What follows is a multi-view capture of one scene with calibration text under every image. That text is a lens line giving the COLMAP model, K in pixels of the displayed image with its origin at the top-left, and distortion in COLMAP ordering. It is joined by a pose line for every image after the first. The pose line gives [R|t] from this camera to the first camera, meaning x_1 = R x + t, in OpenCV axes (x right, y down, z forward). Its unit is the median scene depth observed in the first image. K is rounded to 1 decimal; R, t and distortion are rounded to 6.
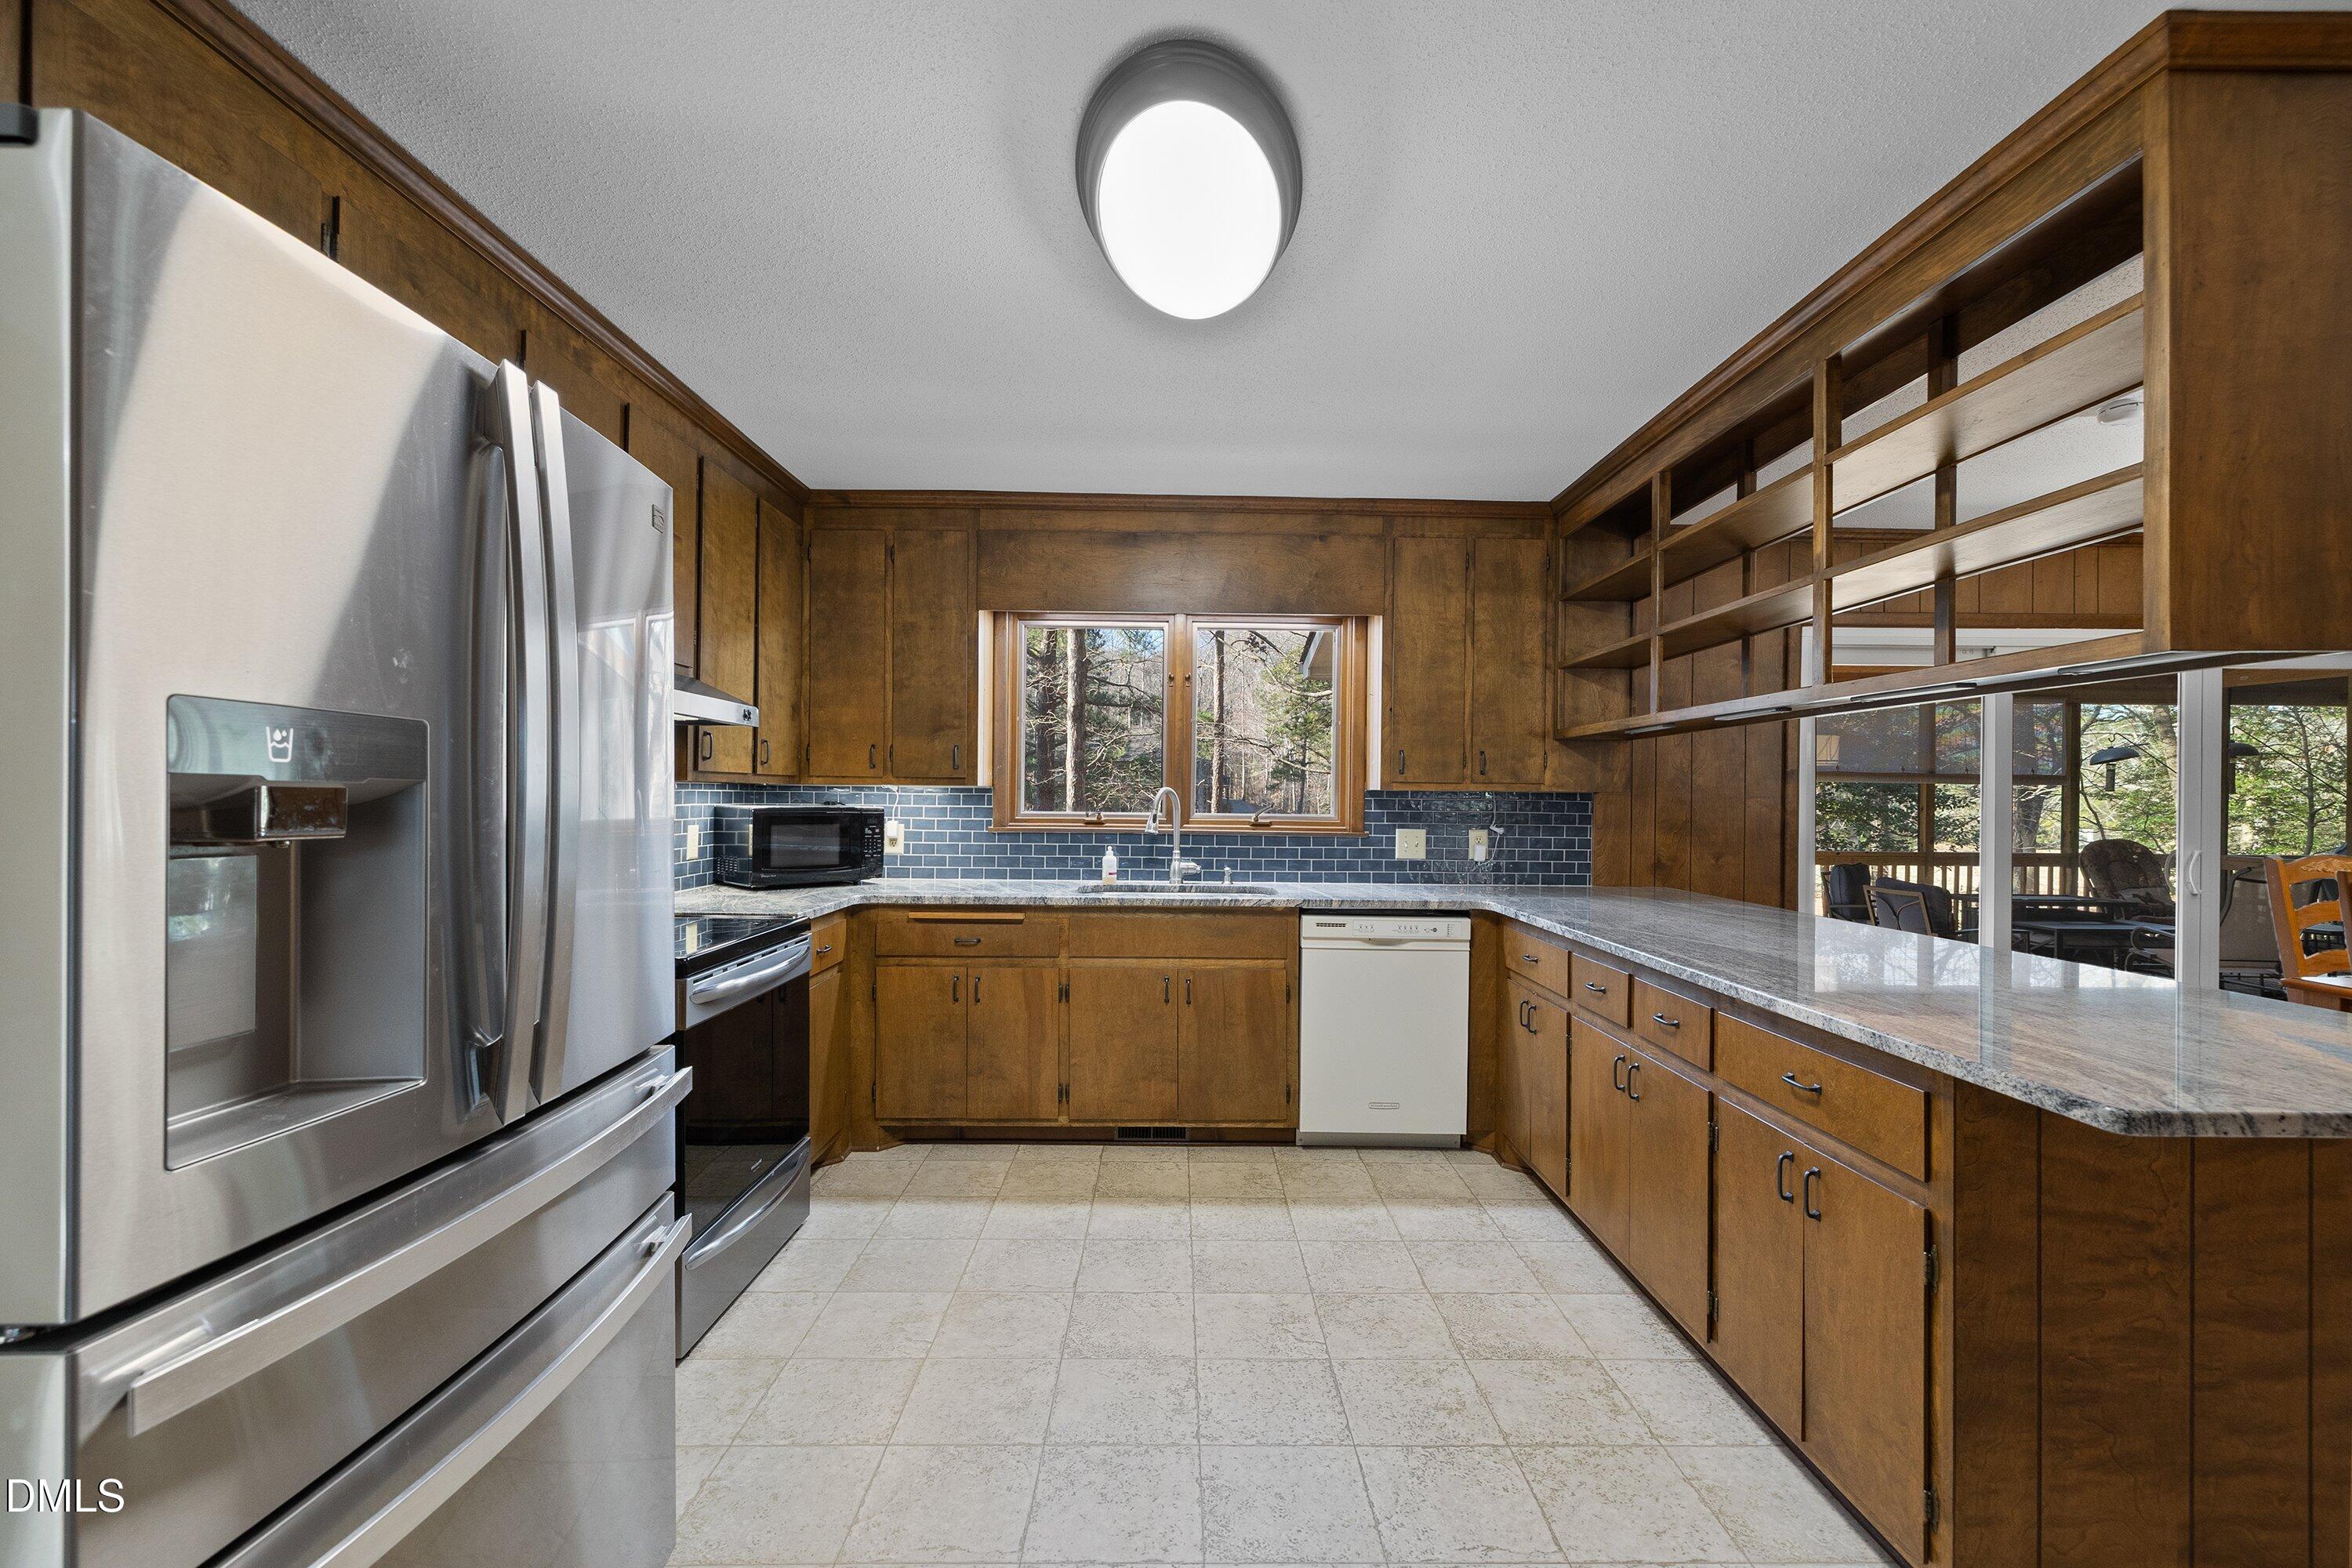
lens RADIAL K [[1000.7, 0, 1179.7], [0, 1000.7, 801.9], [0, 0, 1]] dist [-0.003043, -0.000111]
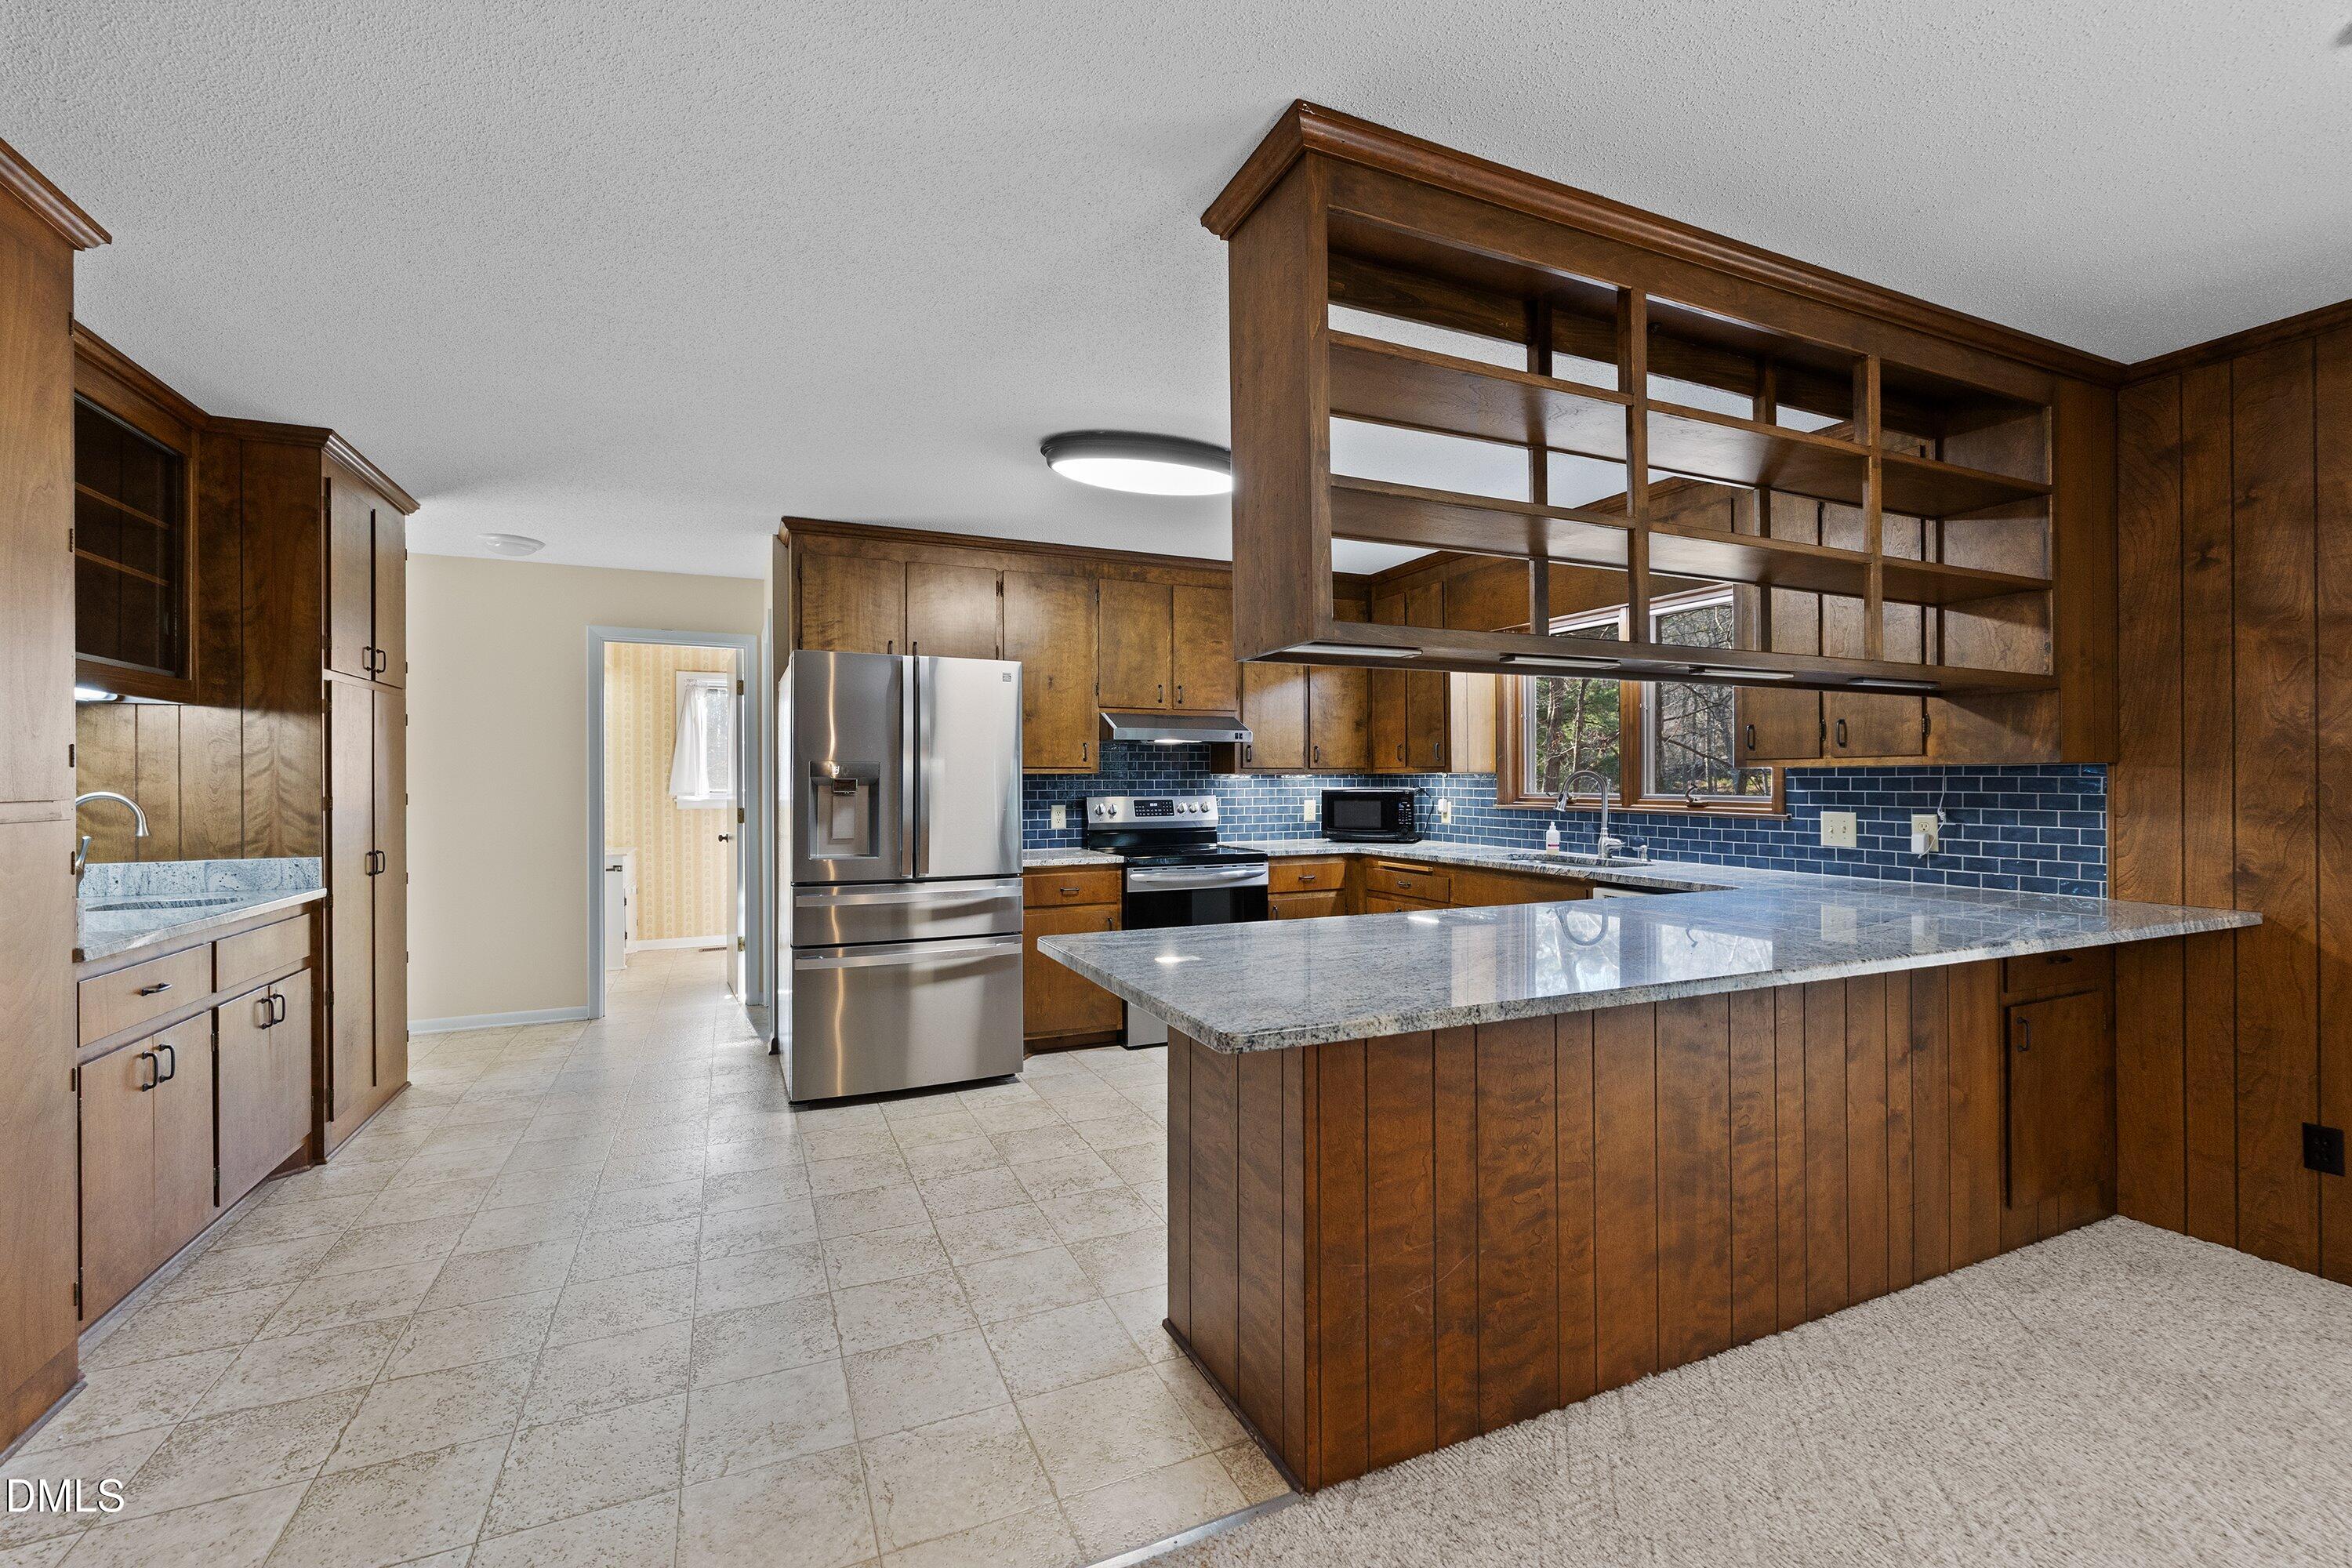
lens RADIAL K [[1000.7, 0, 1180.7], [0, 1000.7, 781.6], [0, 0, 1]] dist [-0.003043, -0.000111]
pose [[0.398277, -0.011693, -0.917191, 0.802441], [0.000852, 0.999923, -0.012378, 0.011305], [0.917265, 0.004148, 0.398257, 0.140522]]
